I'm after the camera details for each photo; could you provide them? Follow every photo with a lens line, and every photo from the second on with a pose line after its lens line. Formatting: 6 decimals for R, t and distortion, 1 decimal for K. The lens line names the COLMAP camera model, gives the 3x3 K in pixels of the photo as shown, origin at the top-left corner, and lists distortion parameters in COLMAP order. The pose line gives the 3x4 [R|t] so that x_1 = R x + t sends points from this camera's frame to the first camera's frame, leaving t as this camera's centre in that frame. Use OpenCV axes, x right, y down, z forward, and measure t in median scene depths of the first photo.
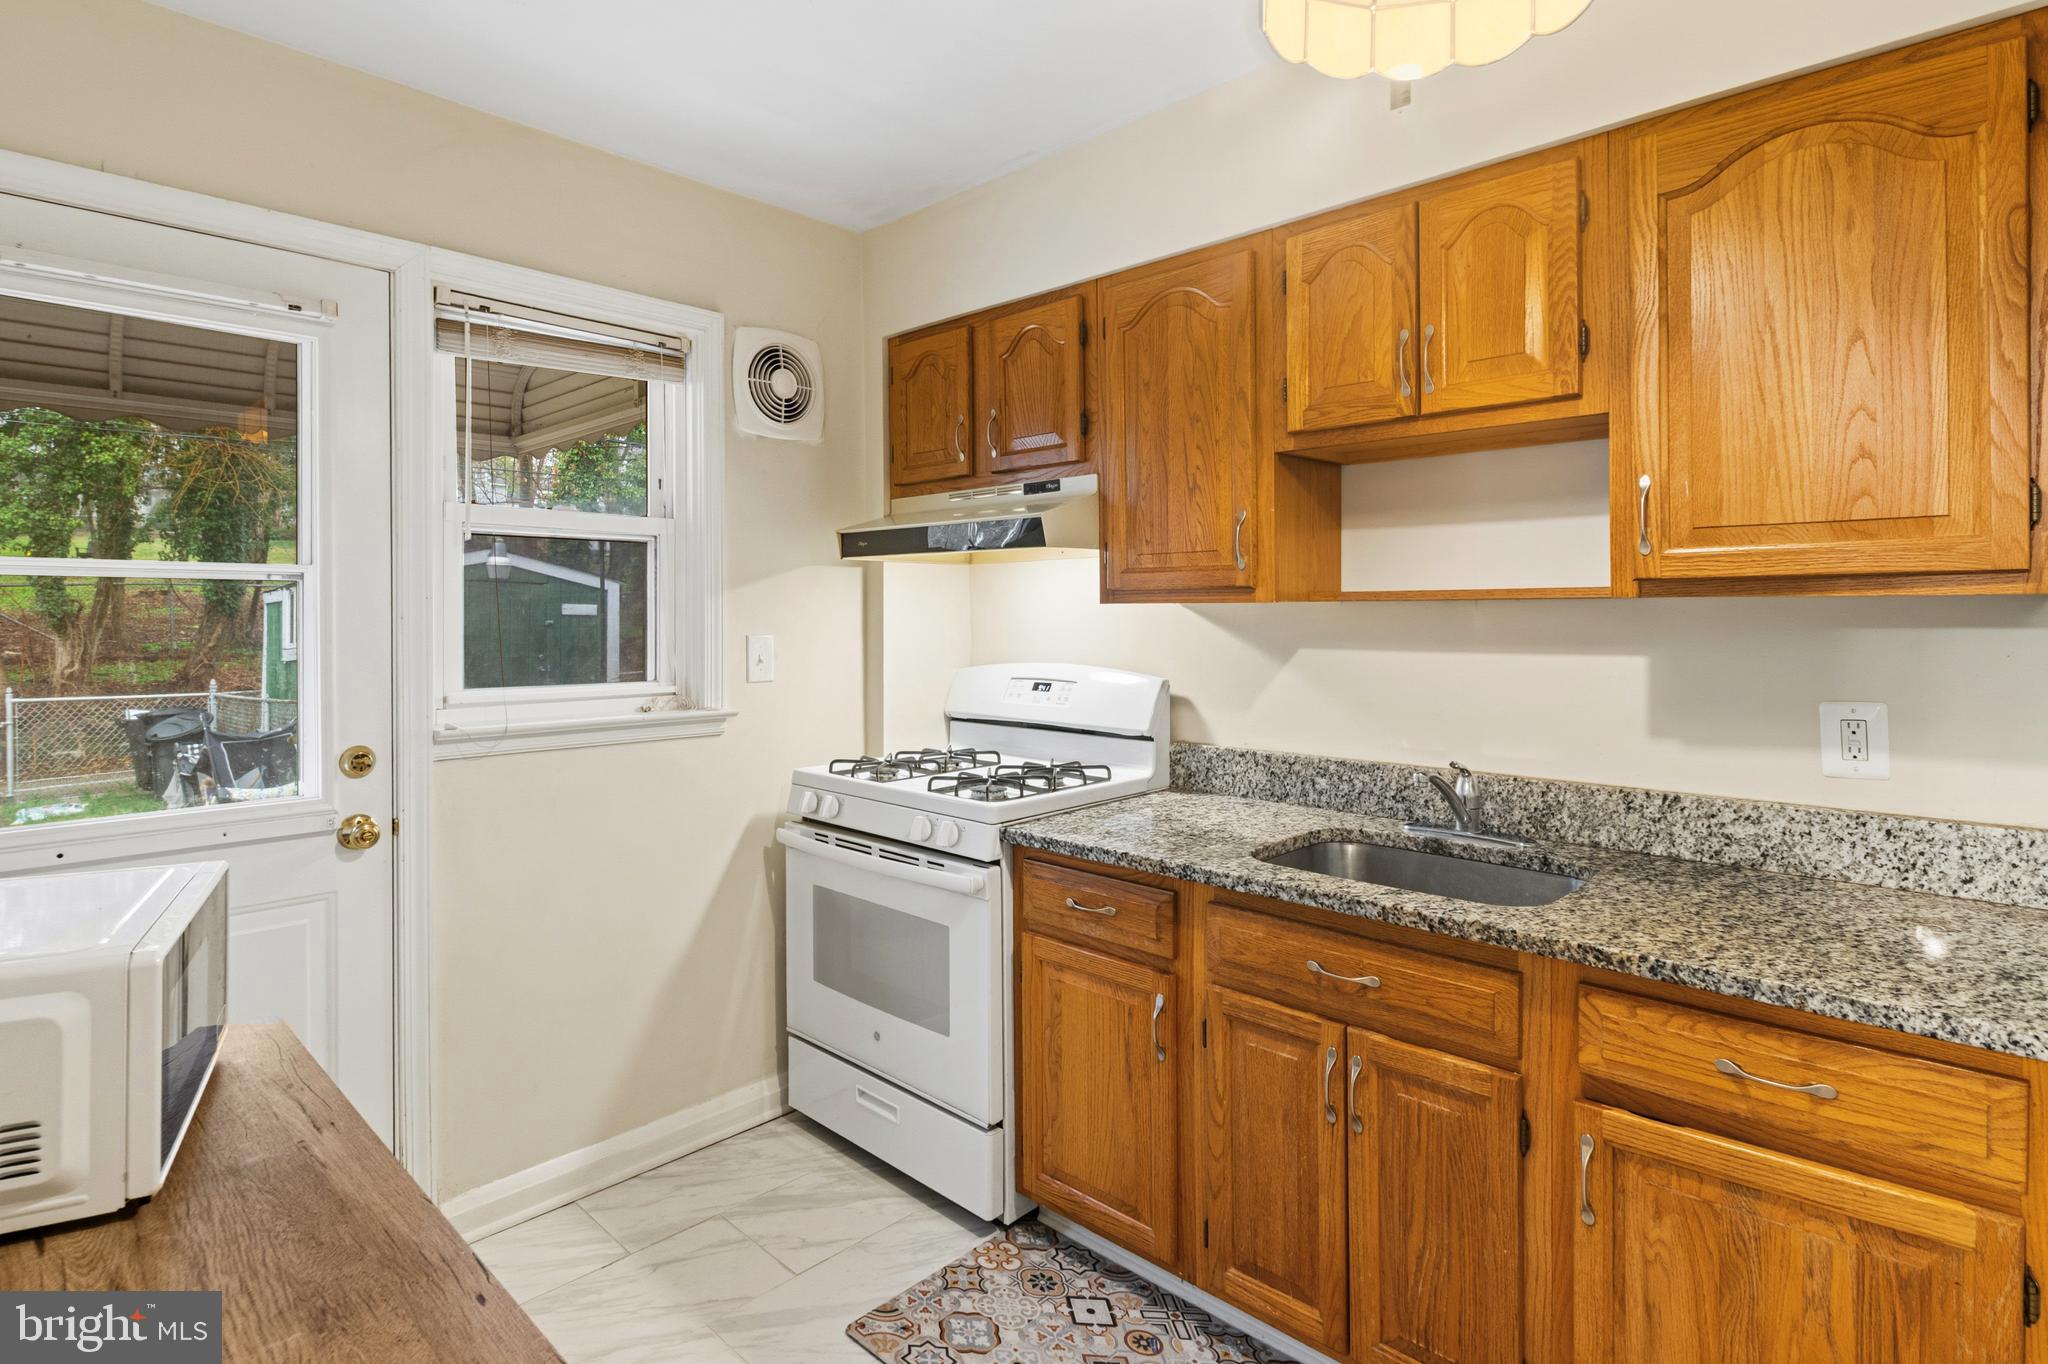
lens RADIAL K [[1038.8, 0, 1000.1], [0, 1038.8, 612.6], [0, 0, 1]] dist [0.005767, -0.007885]
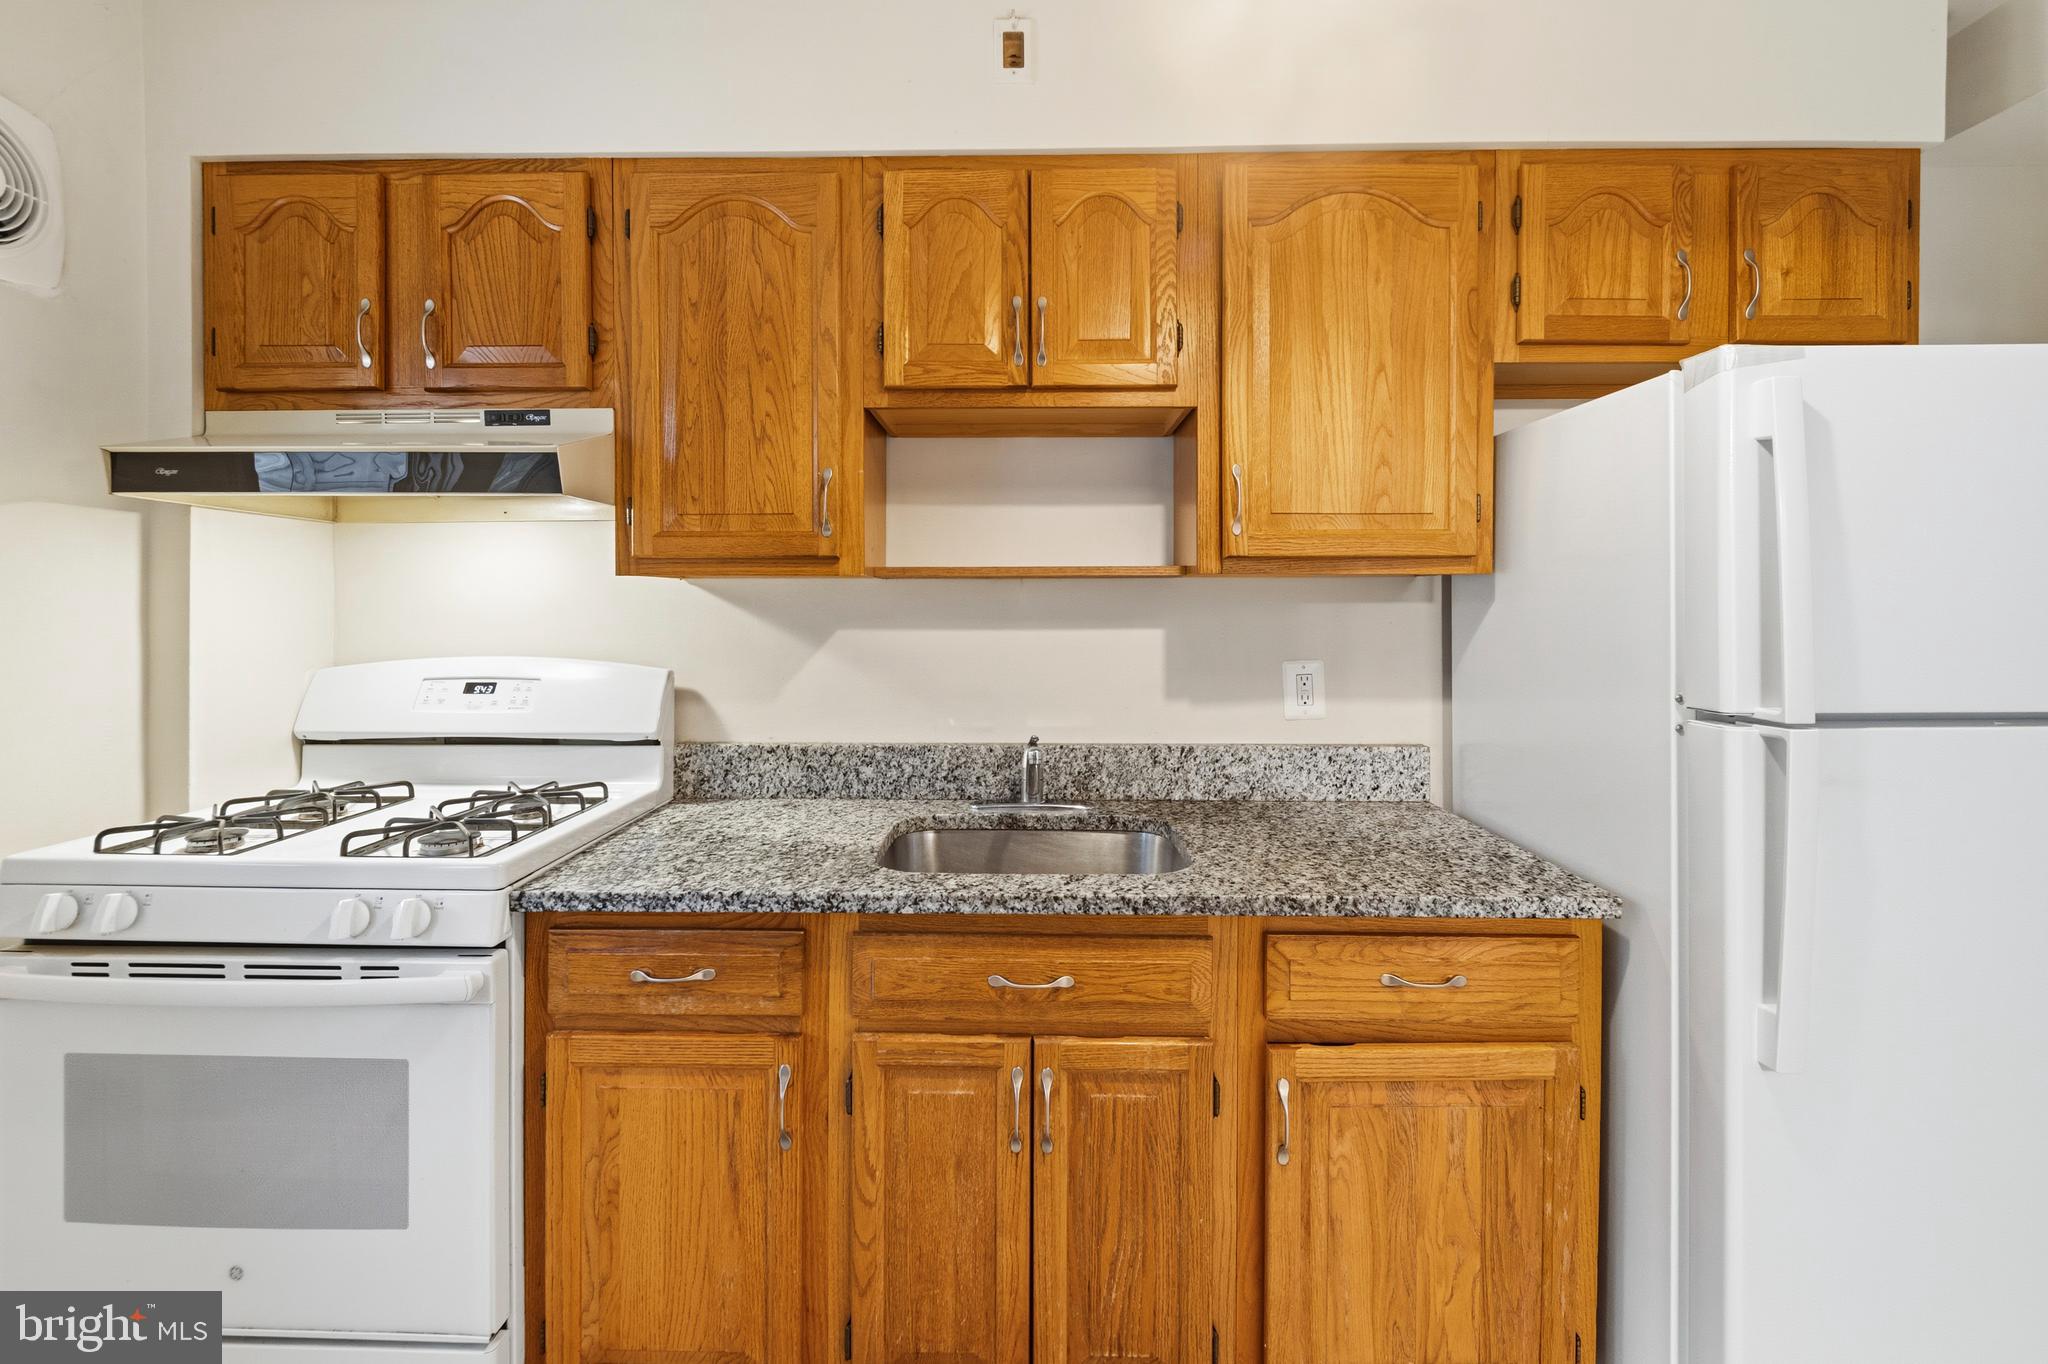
lens RADIAL K [[919.1, 0, 1007.1], [0, 919.1, 601.3], [0, 0, 1]] dist [0.003730, -0.000496]
pose [[0.729725, 0.008467, 0.683689, -0.191140], [-0.001408, 0.999940, -0.010882, 0.021612], [-0.683740, 0.006978, 0.729693, 0.351383]]
